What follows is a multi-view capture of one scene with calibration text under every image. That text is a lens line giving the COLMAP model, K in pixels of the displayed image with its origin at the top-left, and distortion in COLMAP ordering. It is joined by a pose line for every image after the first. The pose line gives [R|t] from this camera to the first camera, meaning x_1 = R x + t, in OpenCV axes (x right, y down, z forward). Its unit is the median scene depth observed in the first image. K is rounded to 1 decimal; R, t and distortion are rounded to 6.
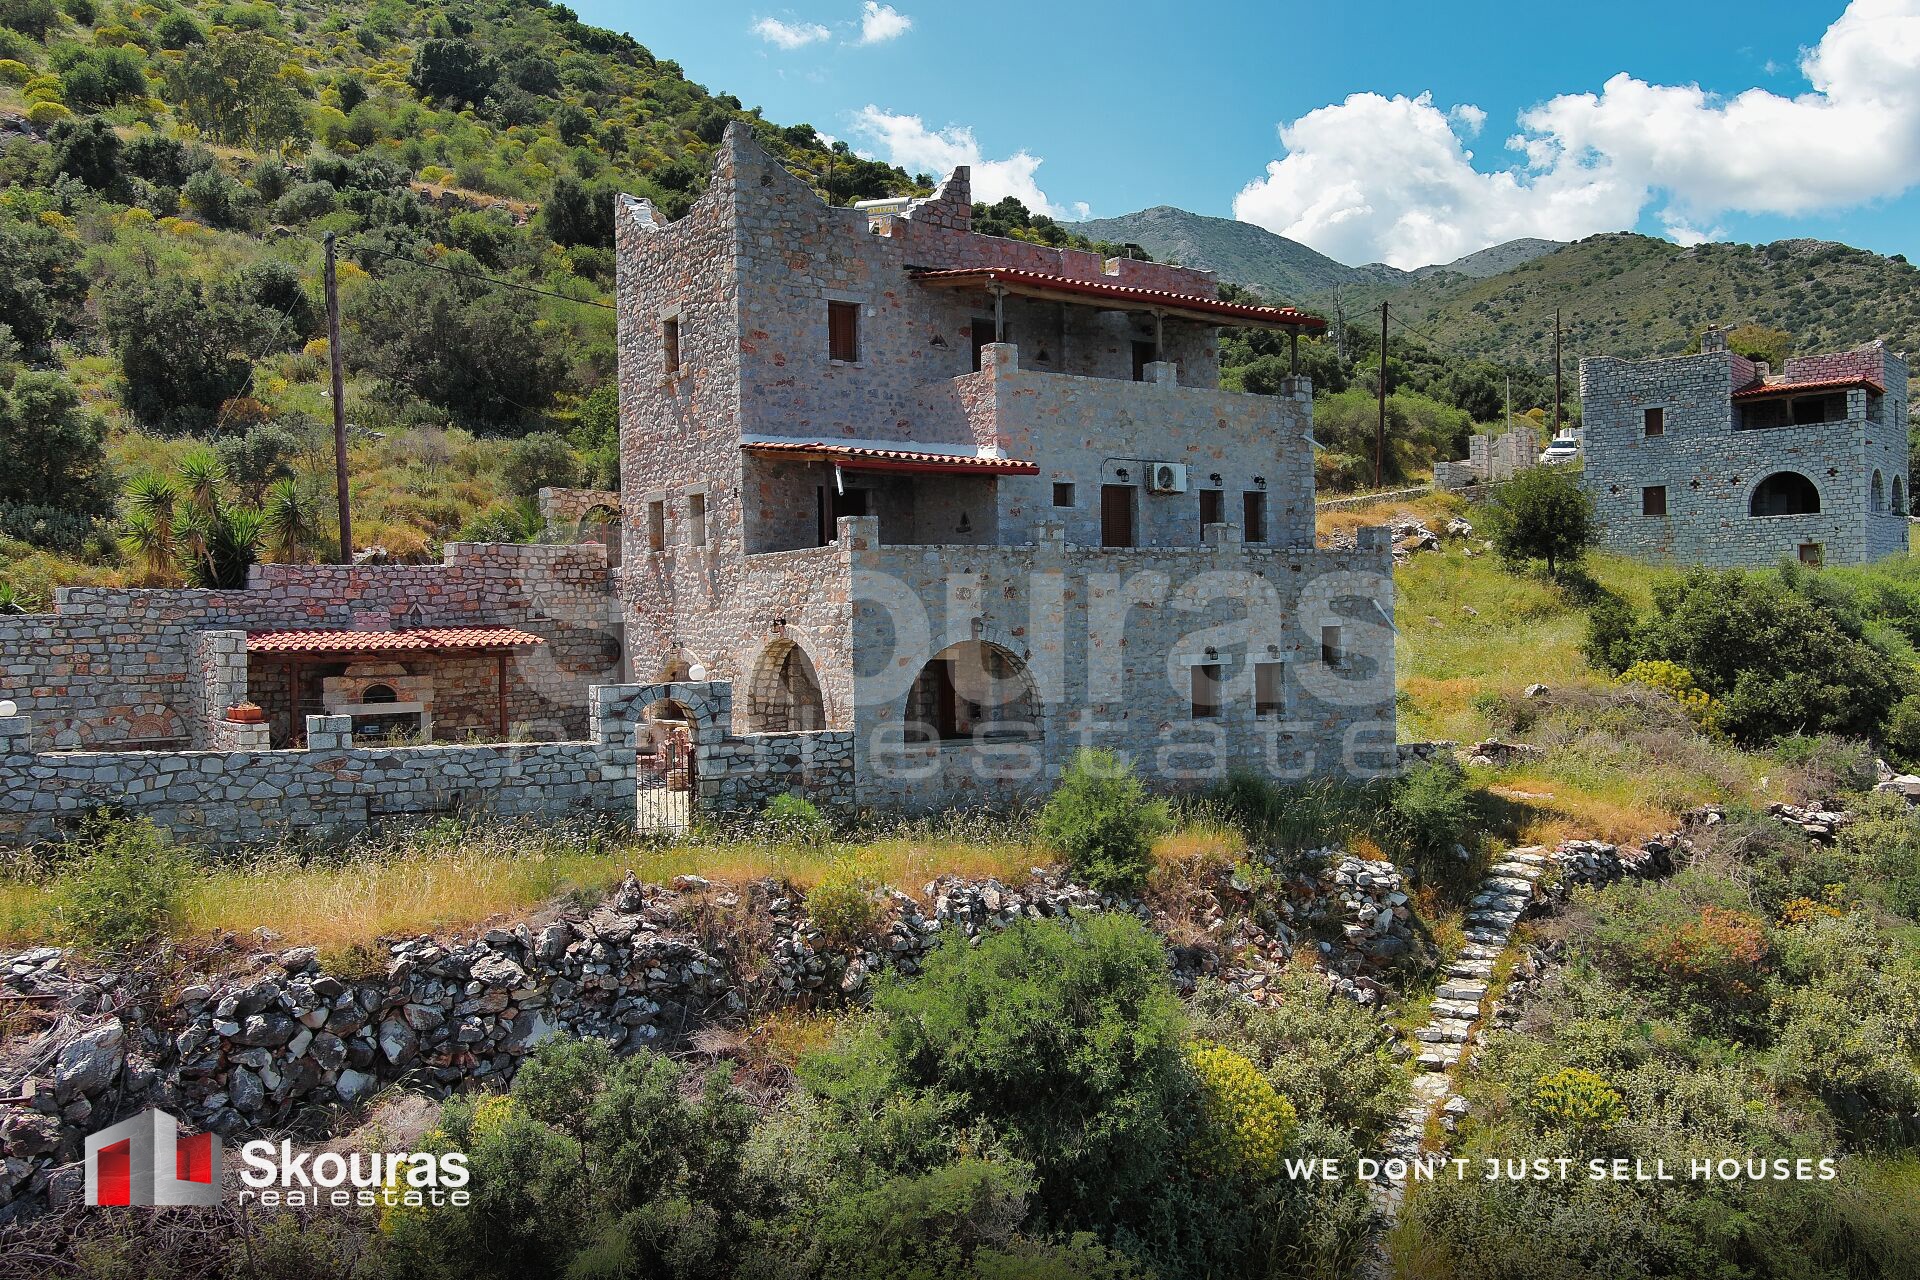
lens RADIAL K [[1478.2, 0, 955.6], [0, 1478.2, 639.4], [0, 0, 1]] dist [0.009087, -0.004899]
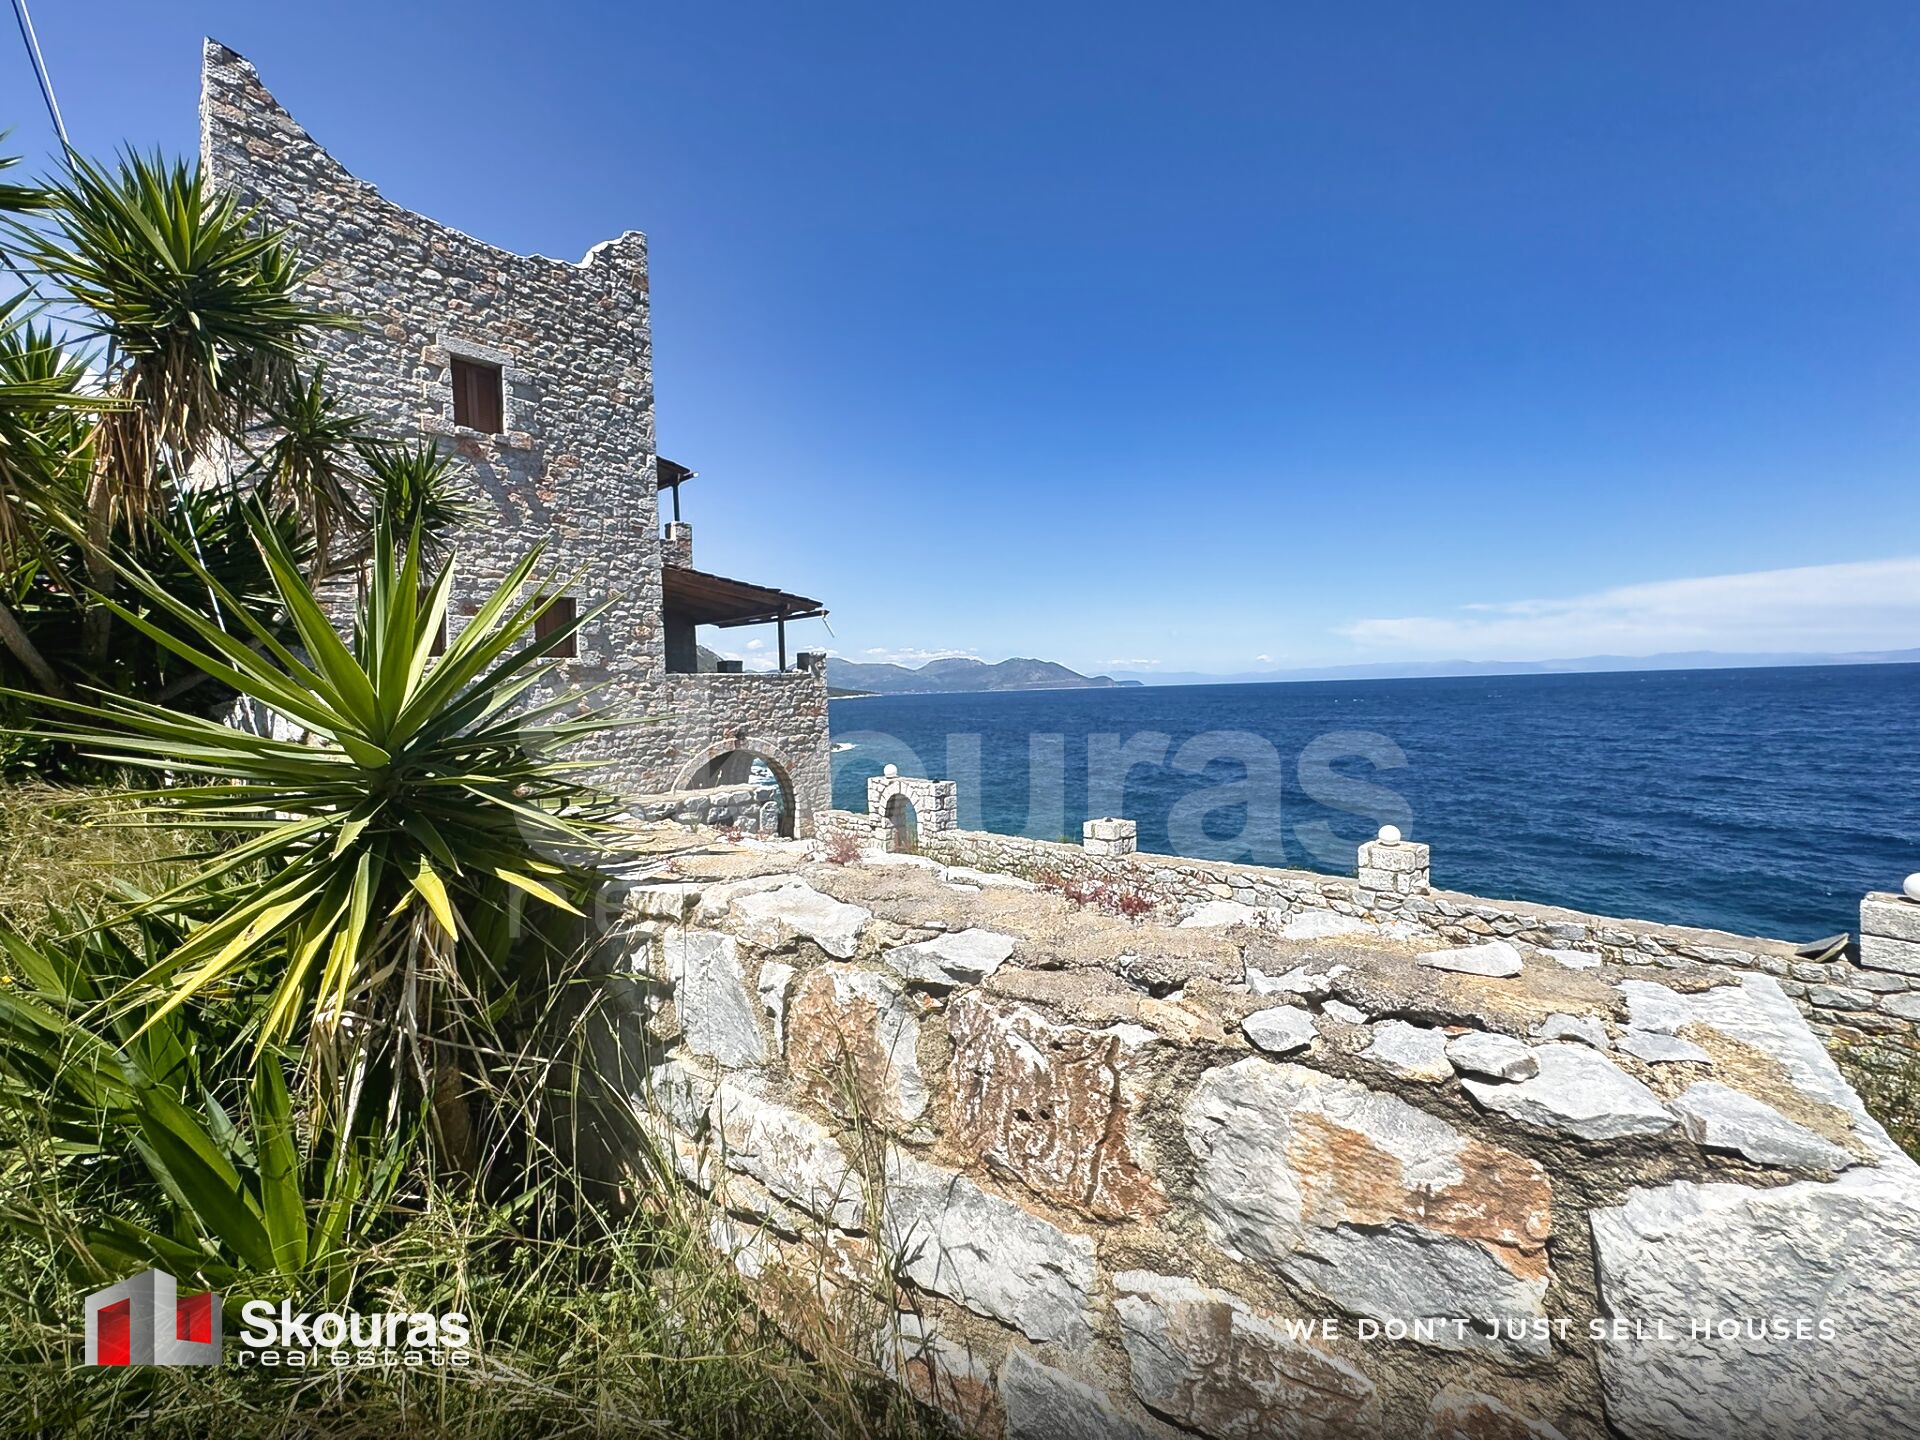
lens RADIAL K [[768.0, 0, 961.1], [0, 768.0, 714.5], [0, 0, 1]] dist [0.000951, -0.000118]
pose [[-0.245734, -0.002716, 0.969334, -0.656258], [0.046852, 0.998794, 0.014676, -0.025644], [-0.968204, 0.049022, -0.245310, 0.876497]]
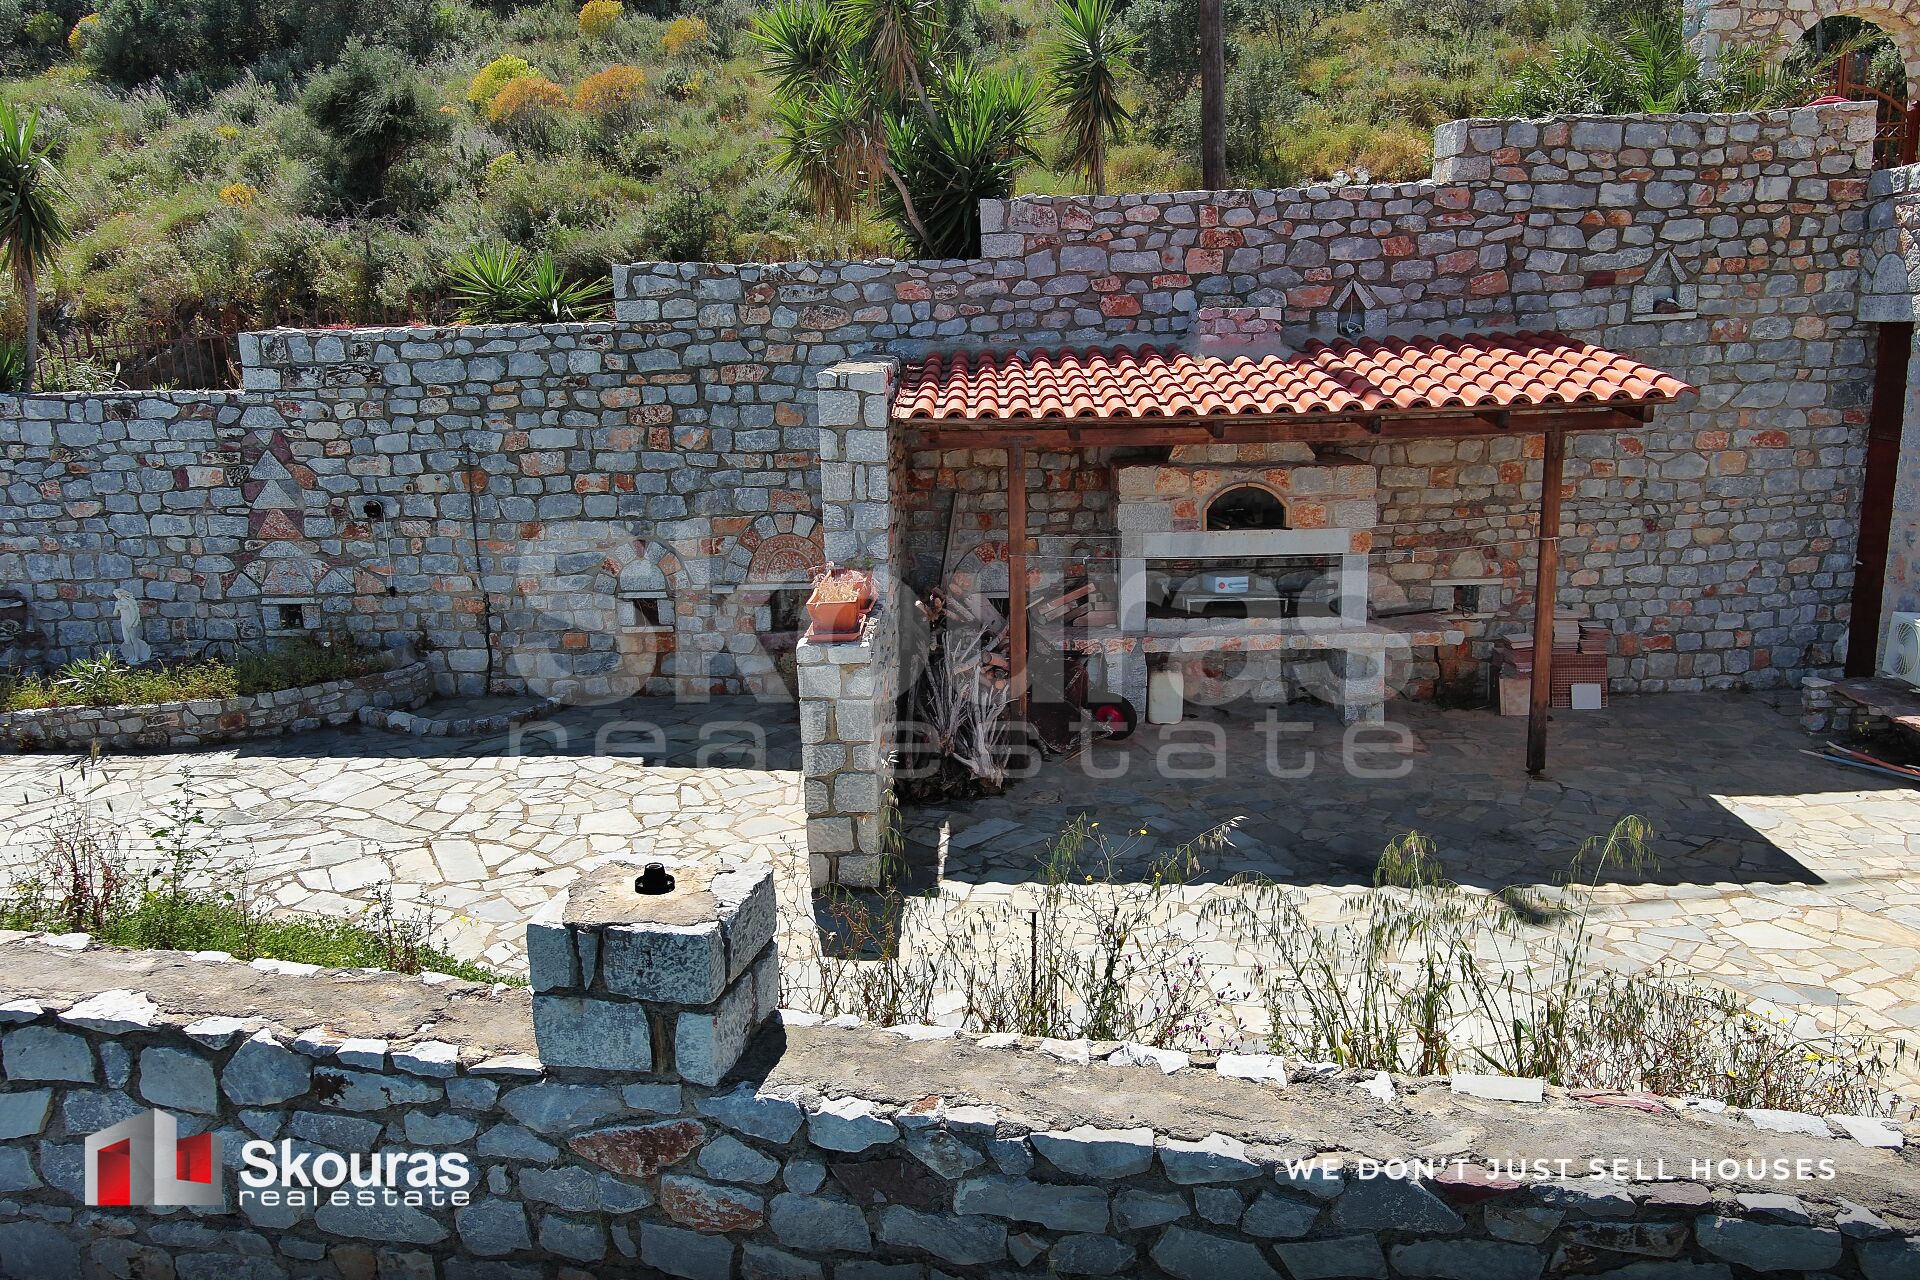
lens RADIAL K [[1478.2, 0, 954.8], [0, 1478.2, 639.8], [0, 0, 1]] dist [0.009087, -0.004899]
pose [[0.775740, 0.134848, -0.616476, -0.190064], [0.007426, 0.974884, 0.222591, -0.020348], [0.631009, -0.177251, 0.755255, 0.623807]]
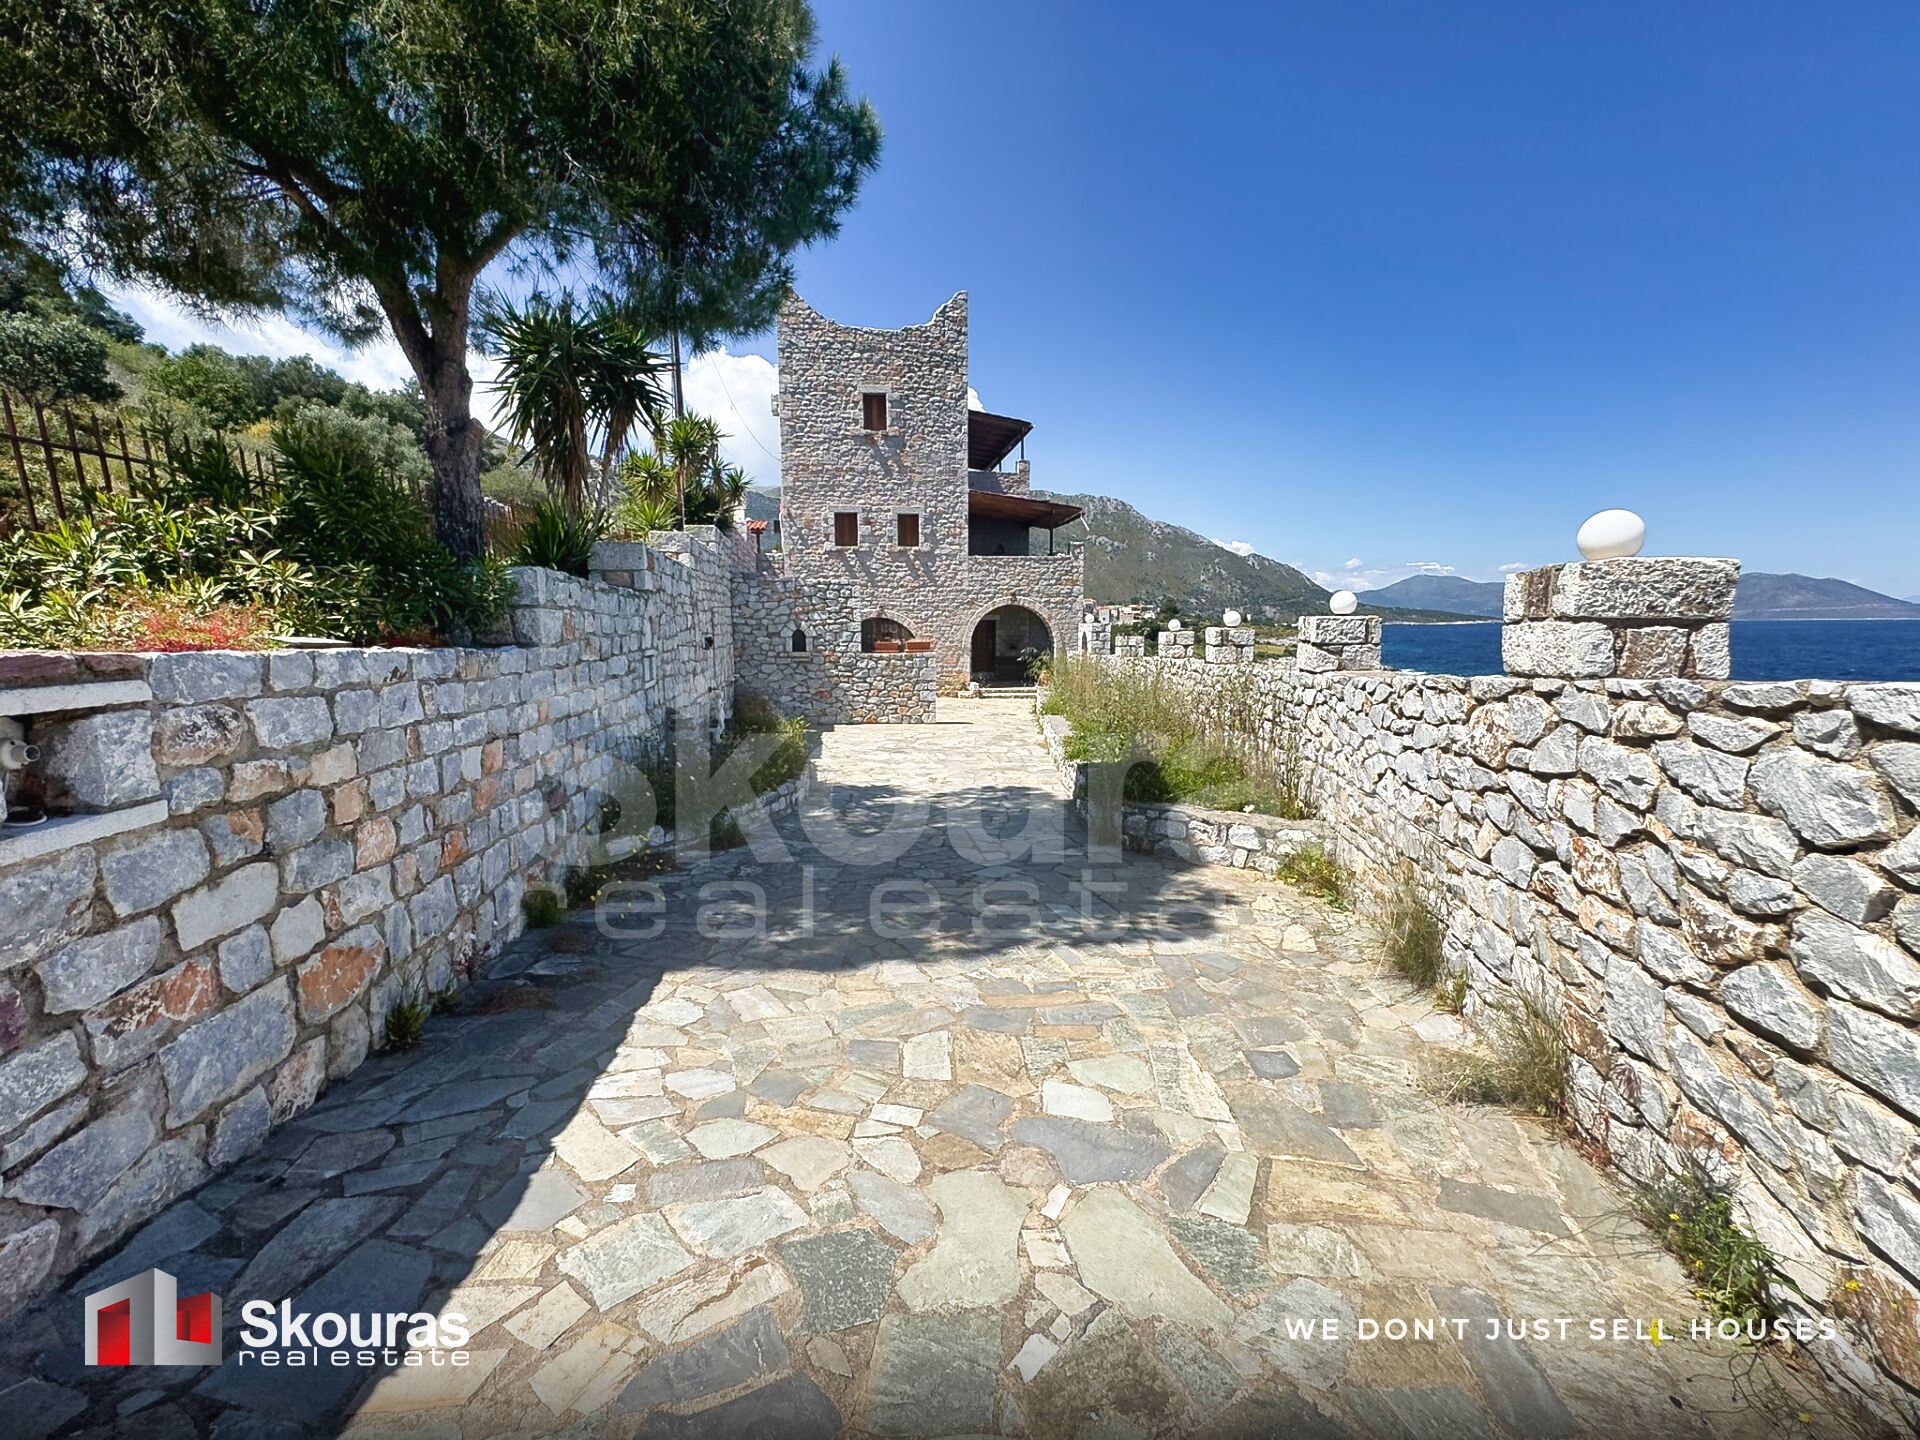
lens RADIAL K [[768.0, 0, 960.8], [0, 768.0, 715.4], [0, 0, 1]] dist [0.000951, -0.000118]
pose [[0.455900, -0.090039, 0.885465, -0.902023], [0.004589, 0.995094, 0.098824, 0.037812], [-0.890019, -0.040990, 0.454077, 0.553937]]
